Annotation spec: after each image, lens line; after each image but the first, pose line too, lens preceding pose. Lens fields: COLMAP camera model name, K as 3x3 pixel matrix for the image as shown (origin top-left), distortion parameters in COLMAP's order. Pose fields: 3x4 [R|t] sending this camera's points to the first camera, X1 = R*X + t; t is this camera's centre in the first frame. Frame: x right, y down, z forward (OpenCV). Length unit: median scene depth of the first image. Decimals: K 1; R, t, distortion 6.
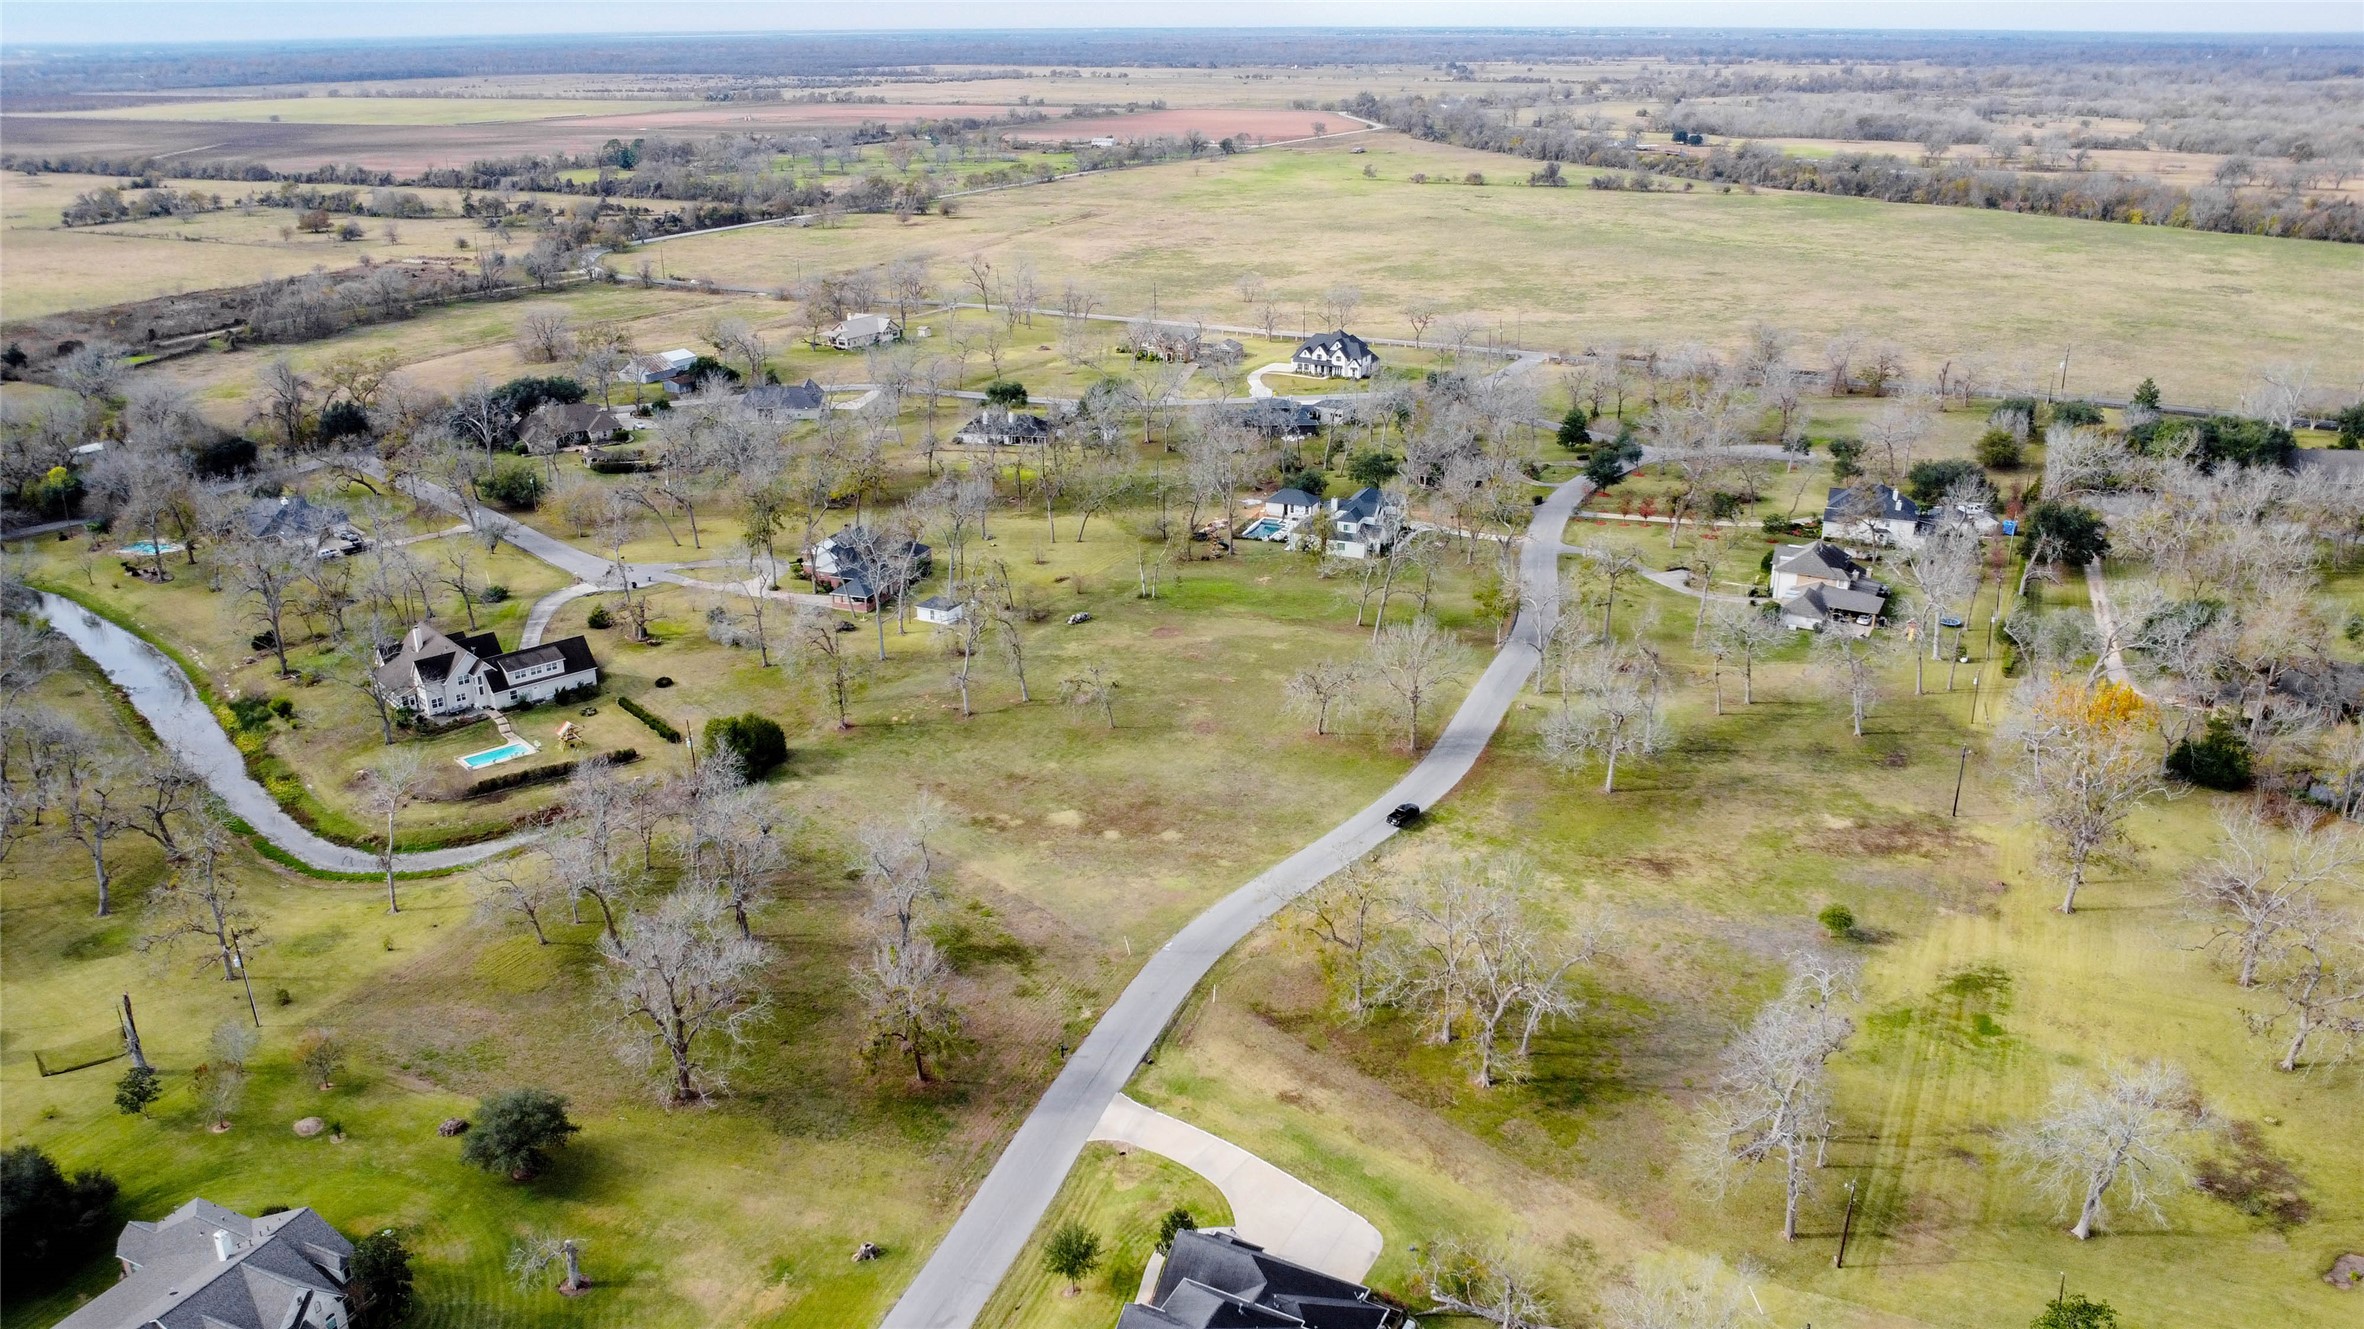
lens RADIAL K [[1717.2, 0, 1171.7], [0, 1717.2, 668.0], [0, 0, 1]] dist [-0.035427, -0.000377]
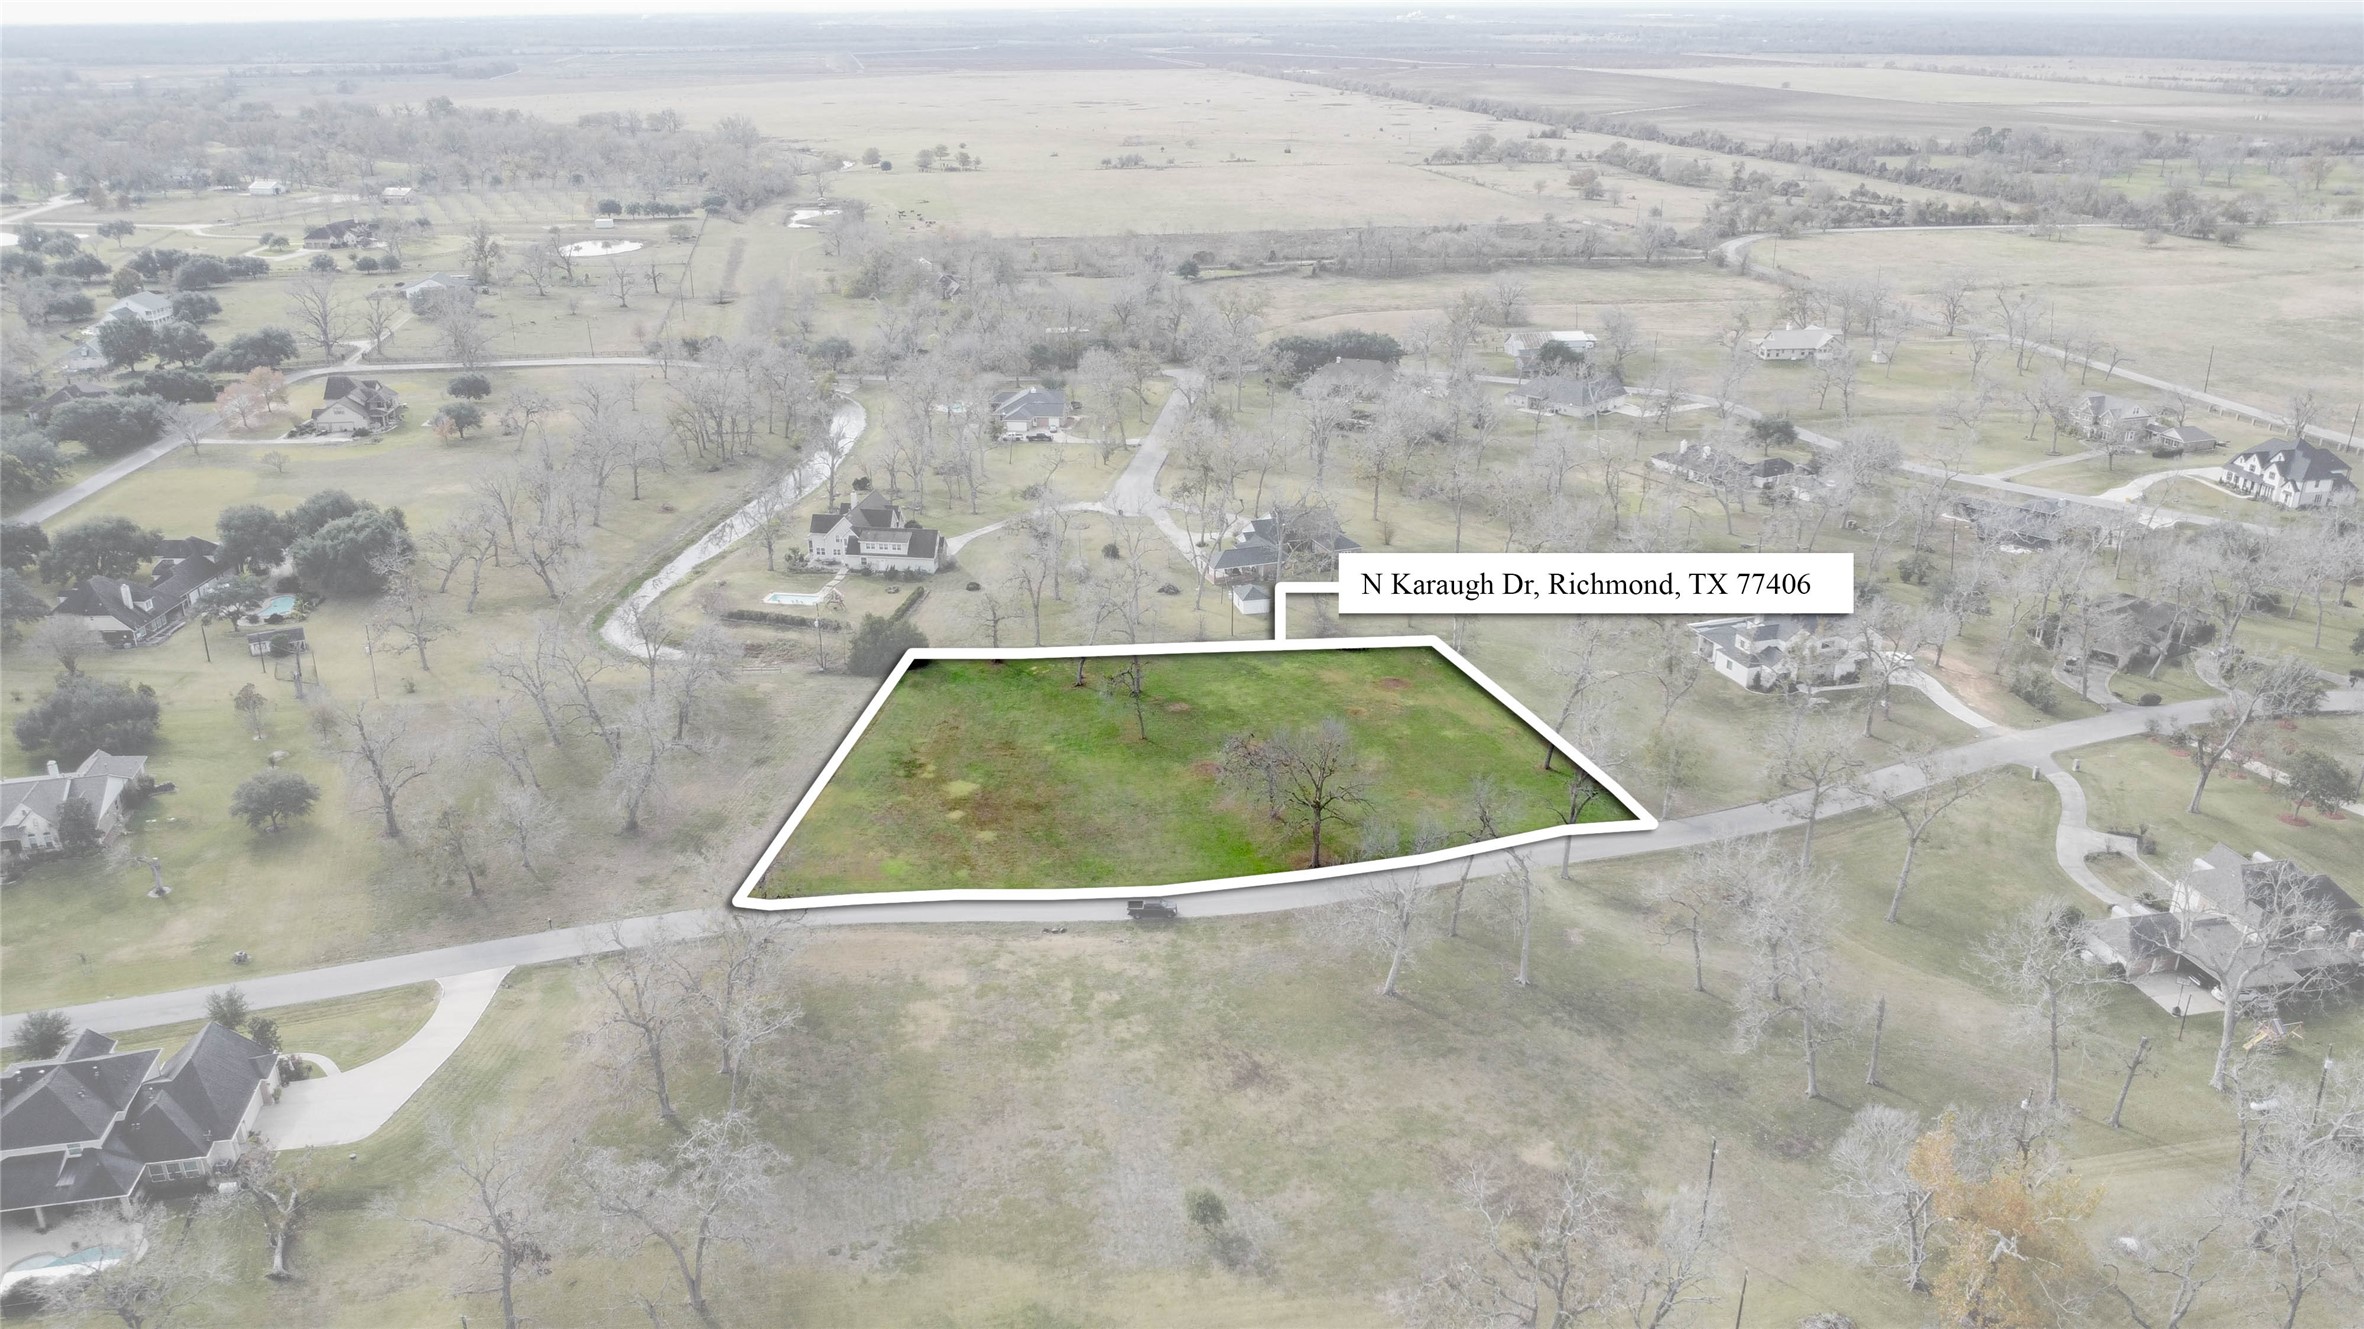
lens RADIAL K [[1717.2, 0, 1171.7], [0, 1717.2, 668.0], [0, 0, 1]] dist [-0.035427, -0.000377]
pose [[0.642646, 0.283352, -0.711841, 0.293918], [-0.273534, 0.952722, 0.132292, -0.060866], [0.715672, 0.109696, 0.689769, 0.152973]]
